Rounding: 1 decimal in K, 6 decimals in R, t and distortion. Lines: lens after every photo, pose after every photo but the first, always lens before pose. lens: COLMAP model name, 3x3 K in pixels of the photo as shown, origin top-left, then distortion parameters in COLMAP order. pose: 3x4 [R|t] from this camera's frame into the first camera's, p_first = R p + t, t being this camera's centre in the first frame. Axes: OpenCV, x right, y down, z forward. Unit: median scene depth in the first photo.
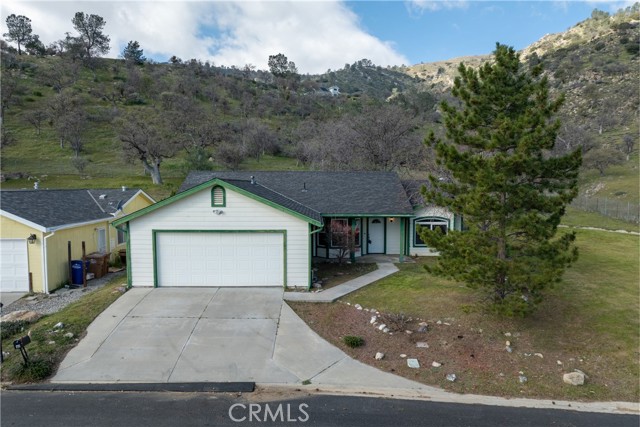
lens RADIAL K [[458.7, 0, 320.0], [0, 458.7, 213.5], [0, 0, 1]] dist [-0.052506, 0.033827]
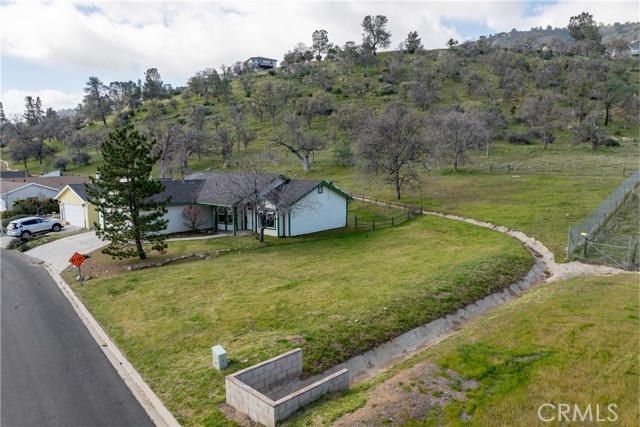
lens RADIAL K [[458.7, 0, 320.0], [0, 458.7, 213.5], [0, 0, 1]] dist [-0.052506, 0.033827]
pose [[0.756606, 0.077203, -0.649297, 0.183552], [-0.039108, 0.996571, 0.072923, -0.012386], [0.652701, -0.029781, 0.757030, 0.000934]]
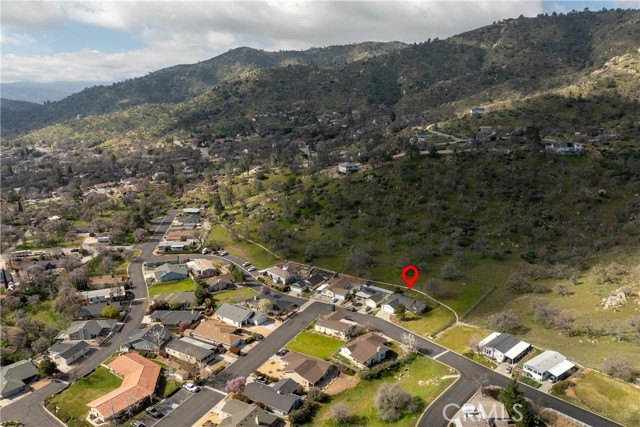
lens RADIAL K [[458.7, 0, 320.0], [0, 458.7, 213.5], [0, 0, 1]] dist [-0.052506, 0.033827]
pose [[0.746900, 0.141014, -0.649811, 0.597866], [-0.039214, 0.984894, 0.168657, -0.439196], [0.663779, -0.100488, 0.741148, -0.896678]]
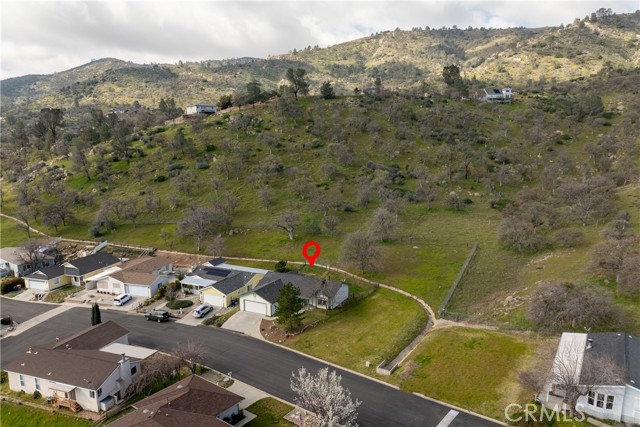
lens RADIAL K [[458.7, 0, 320.0], [0, 458.7, 213.5], [0, 0, 1]] dist [-0.052506, 0.033827]
pose [[0.886602, 0.067205, -0.457624, 0.244408], [-0.023380, 0.994635, 0.100772, -0.133967], [0.461941, -0.078645, 0.883417, -0.276157]]
